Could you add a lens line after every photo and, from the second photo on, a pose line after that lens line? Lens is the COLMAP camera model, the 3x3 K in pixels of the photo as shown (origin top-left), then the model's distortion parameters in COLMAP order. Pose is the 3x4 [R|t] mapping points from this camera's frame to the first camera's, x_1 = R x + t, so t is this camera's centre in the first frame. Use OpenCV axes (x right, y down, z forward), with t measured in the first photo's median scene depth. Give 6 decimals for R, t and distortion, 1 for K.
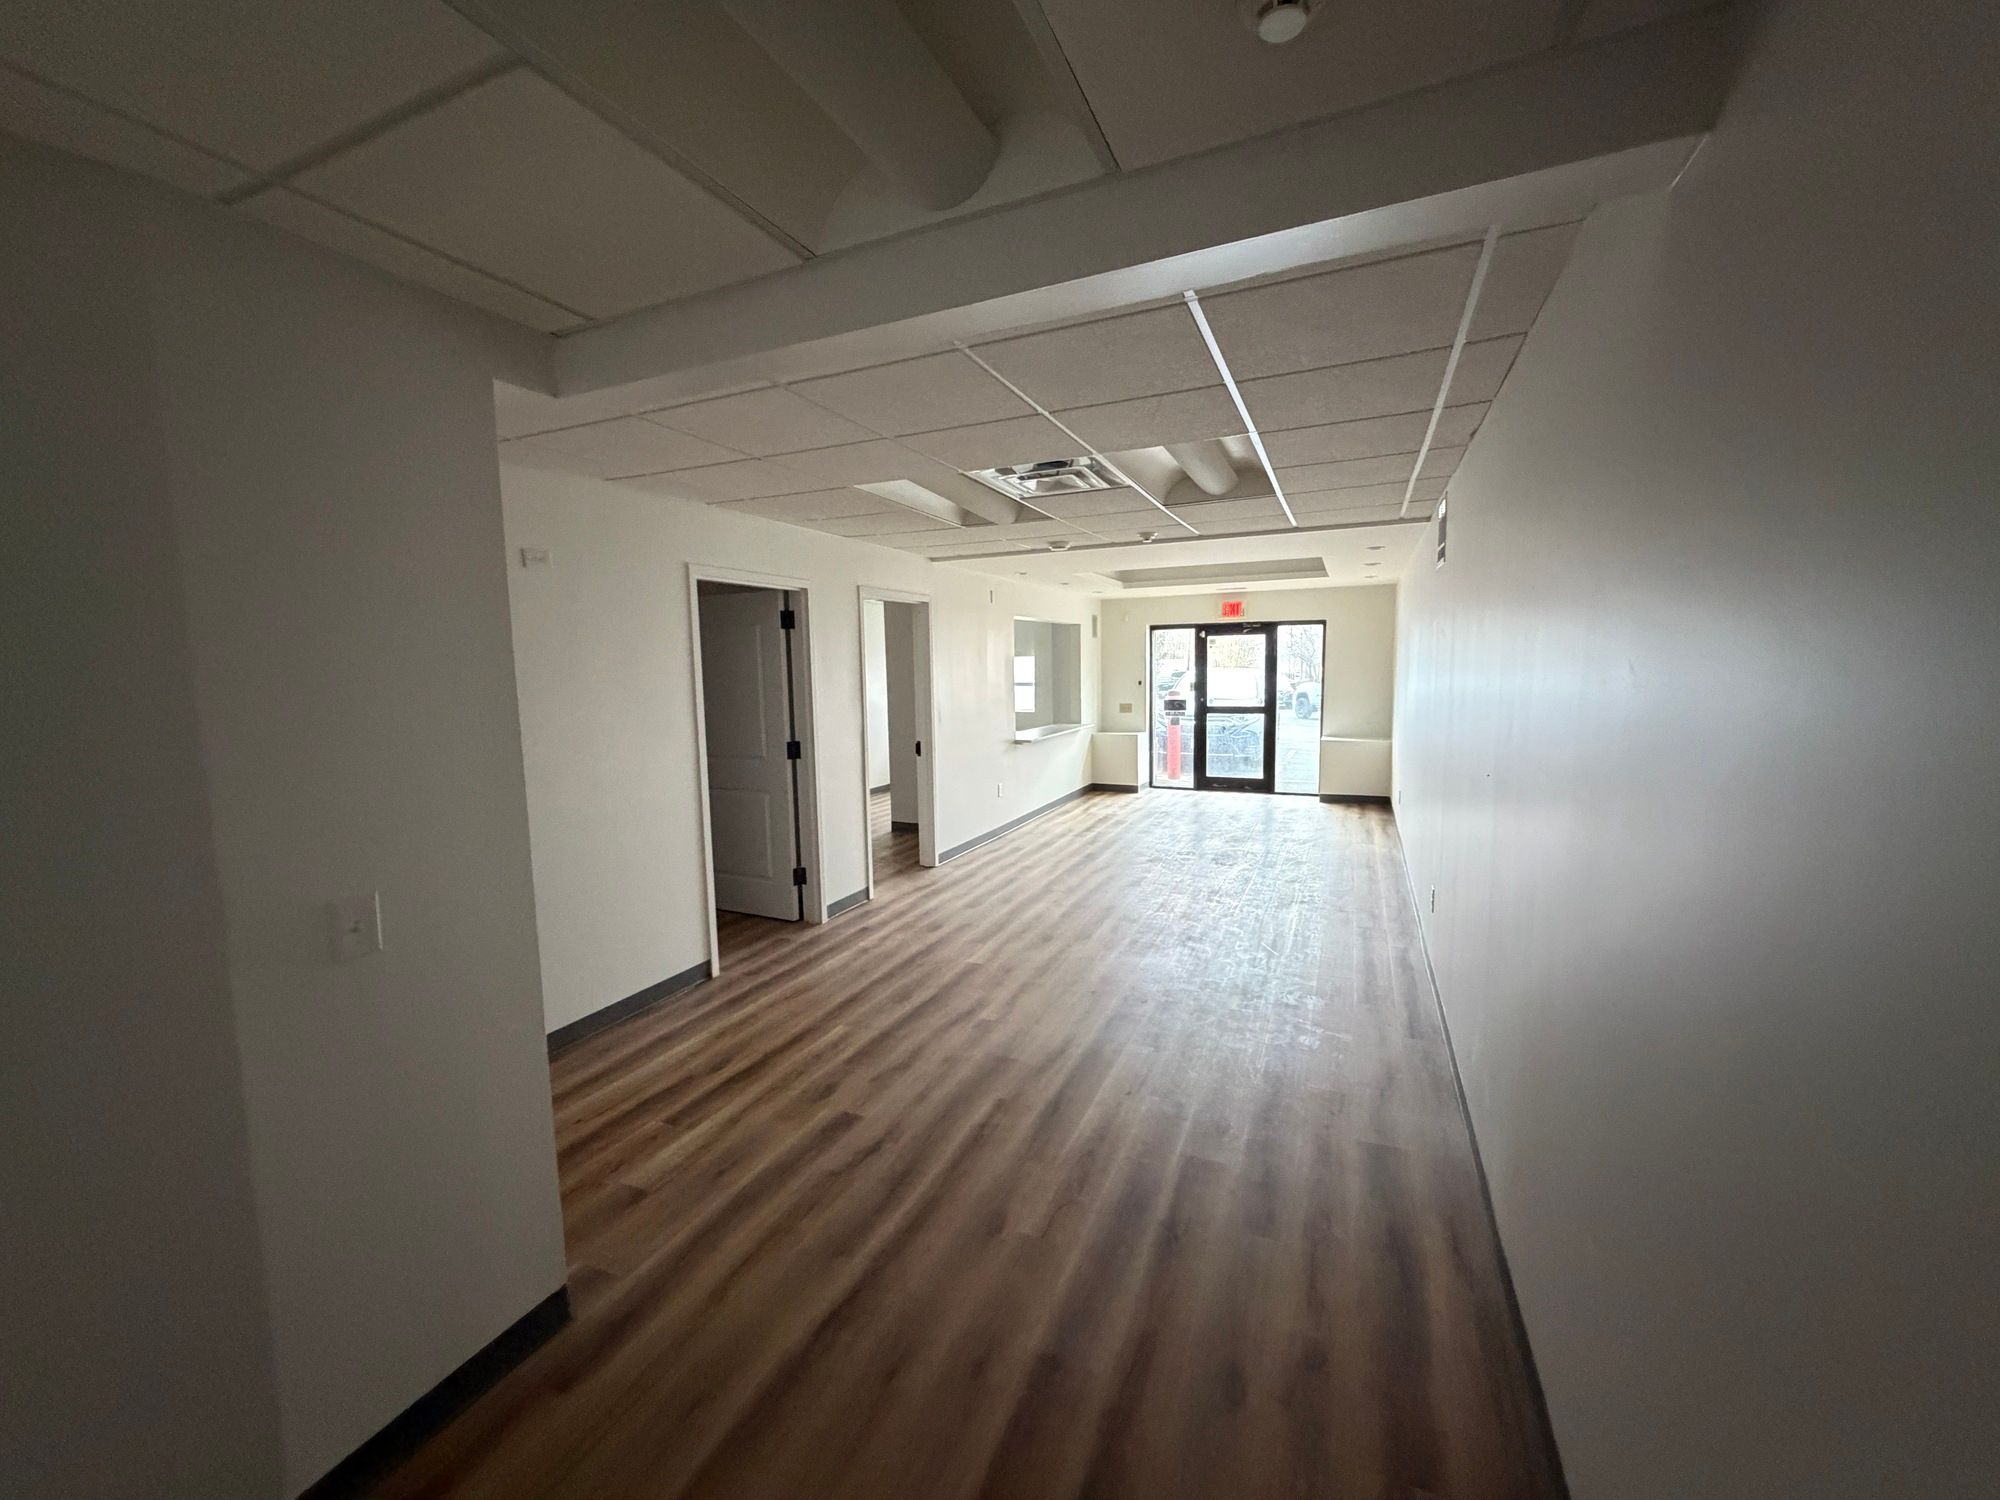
lens RADIAL K [[796.2, 0, 987.9], [0, 796.2, 747.7], [0, 0, 1]] dist [0.001592, -0.000009]
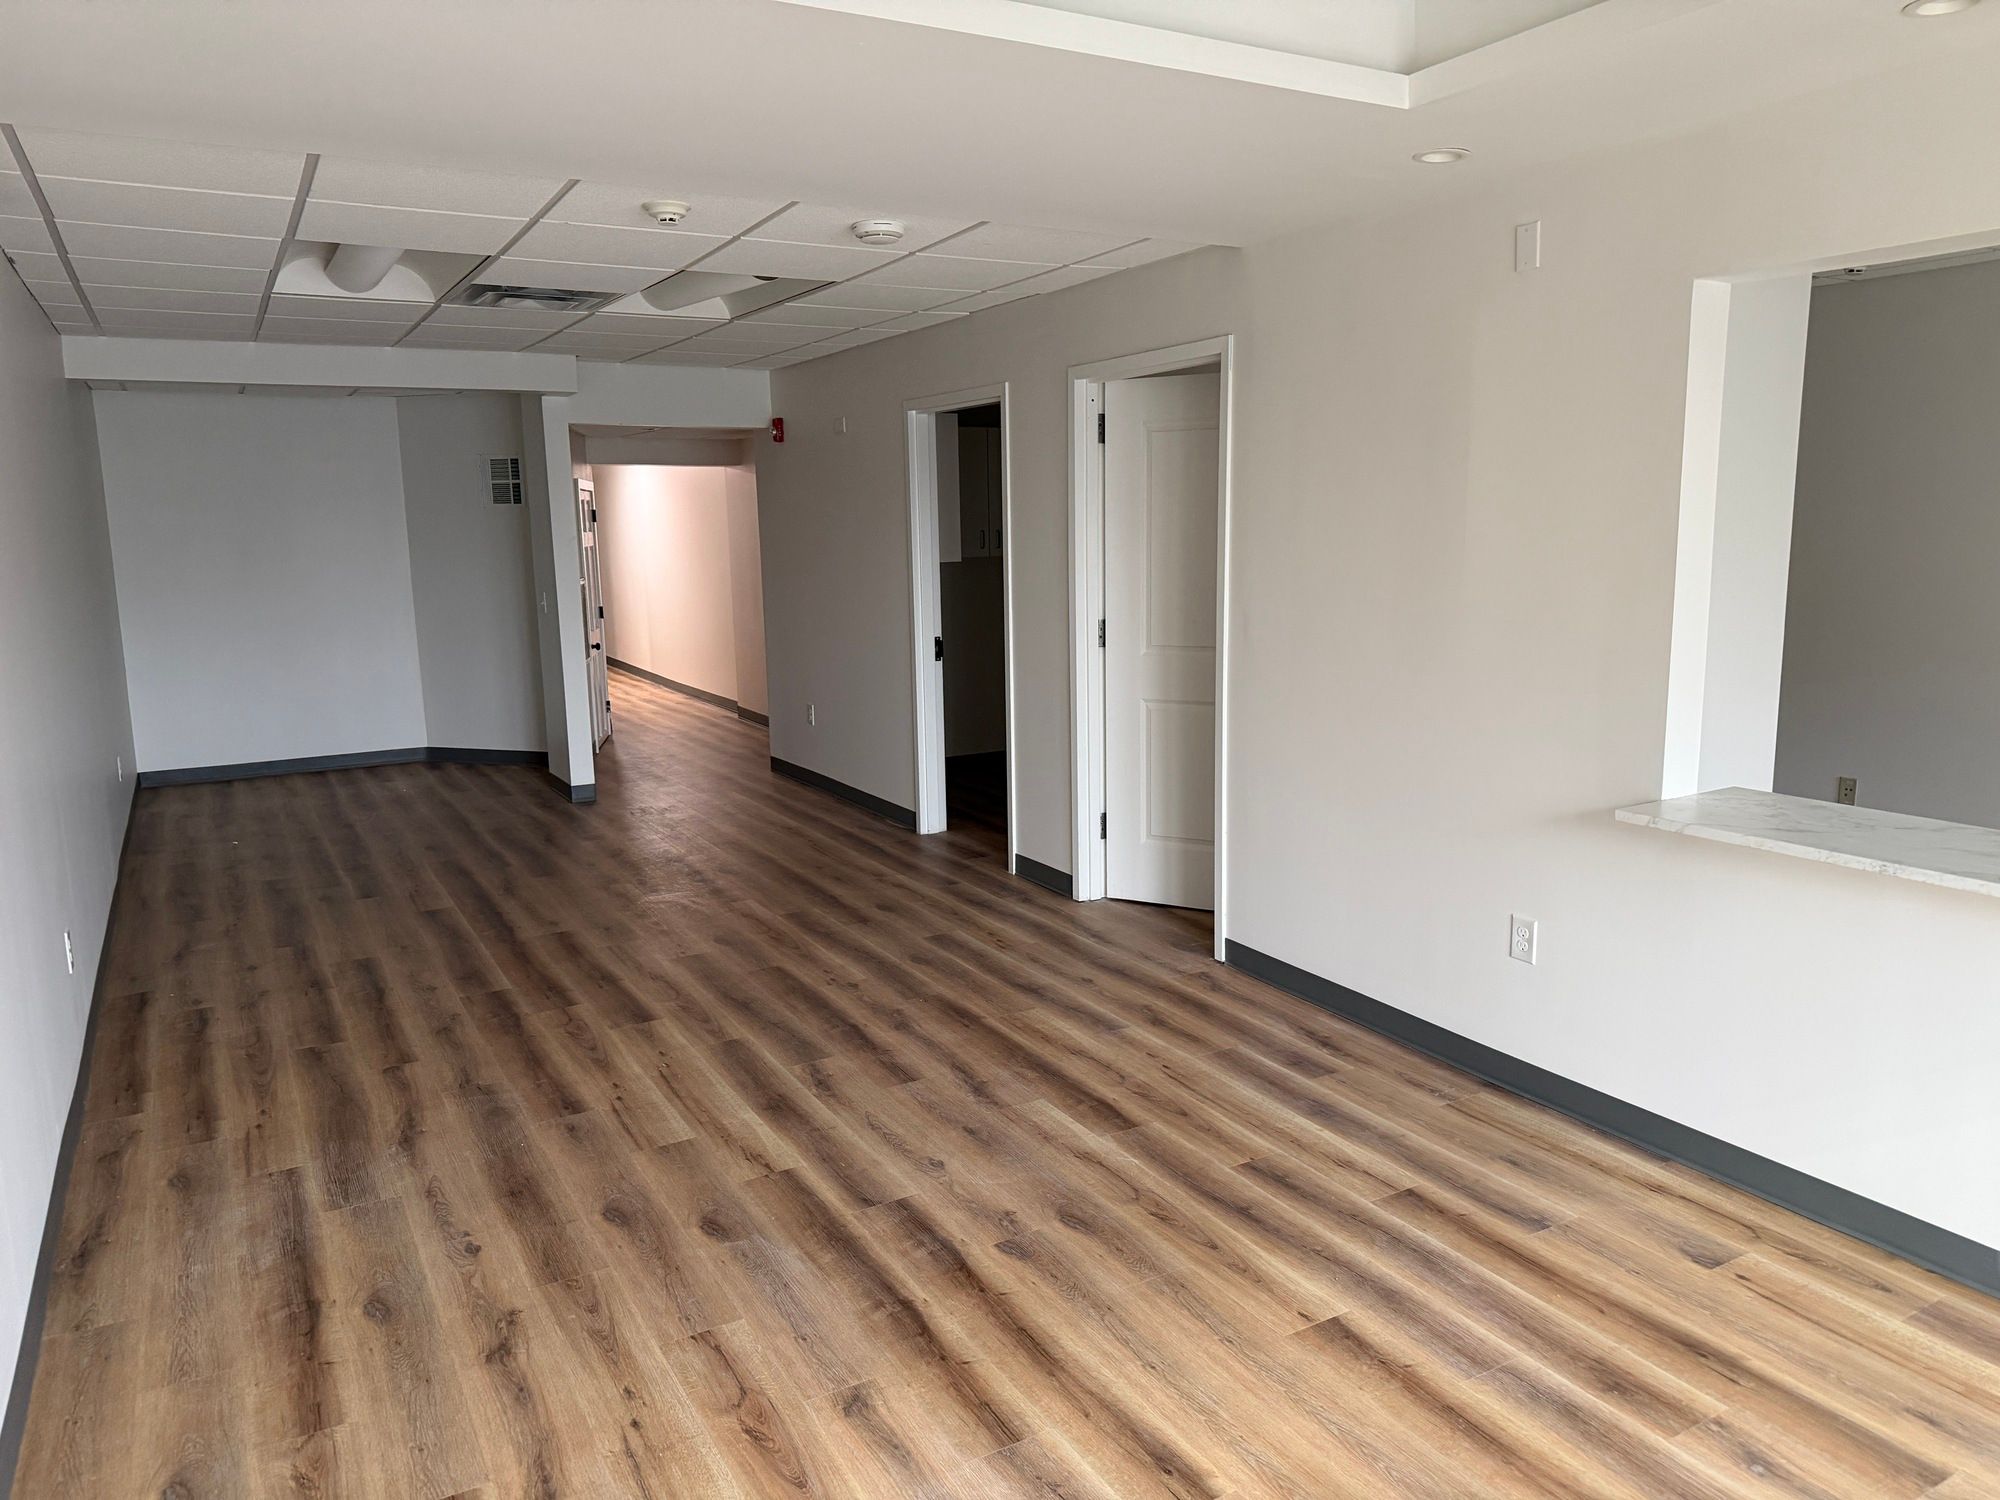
lens RADIAL K [[1369.0, 0, 1006.6], [0, 1369.0, 761.1], [0, 0, 1]] dist [0.047699, -0.055556]
pose [[-0.576645, 0.173297, -0.798404, 0.896749], [-0.055872, 0.966592, 0.250157, -0.216204], [0.815082, 0.188860, -0.547698, 1.957412]]
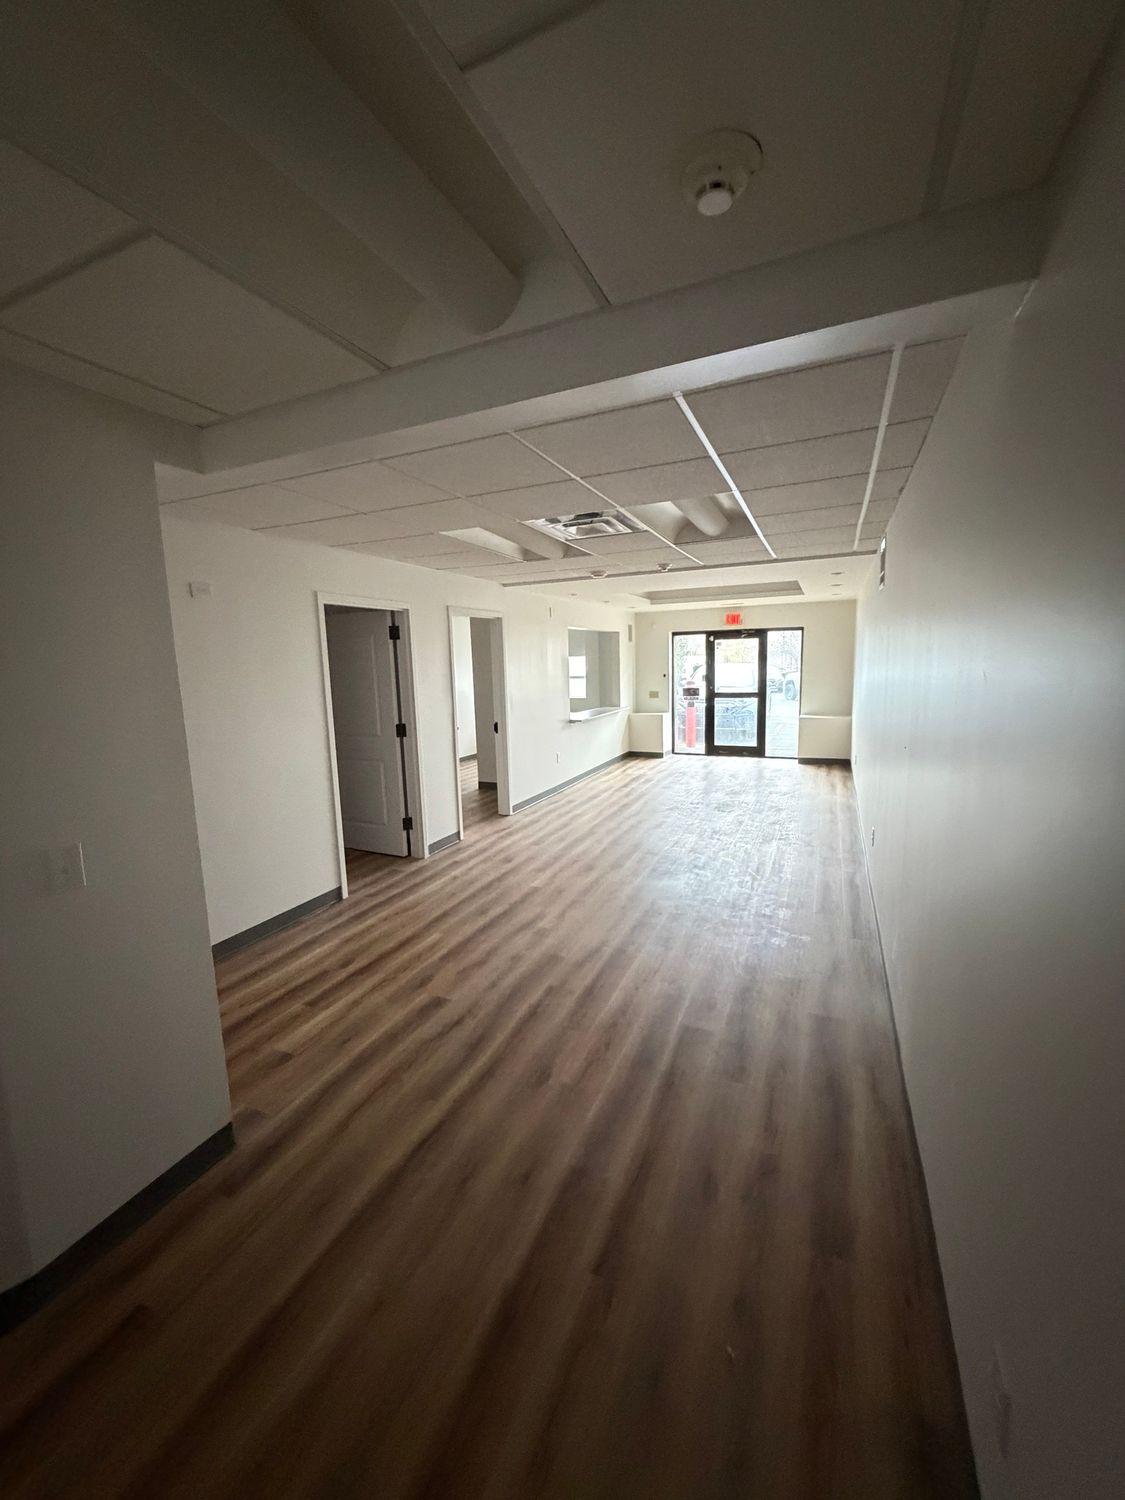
lens RADIAL K [[597.1, 0, 557.7], [0, 597.1, 746.6], [0, 0, 1]] dist [0.001592, -0.000009]
pose [[0.999957, -0.009227, 0.001332, 0.021819], [0.009167, 0.999173, 0.039623, -0.008269], [-0.001696, -0.039609, 0.999214, -0.008897]]
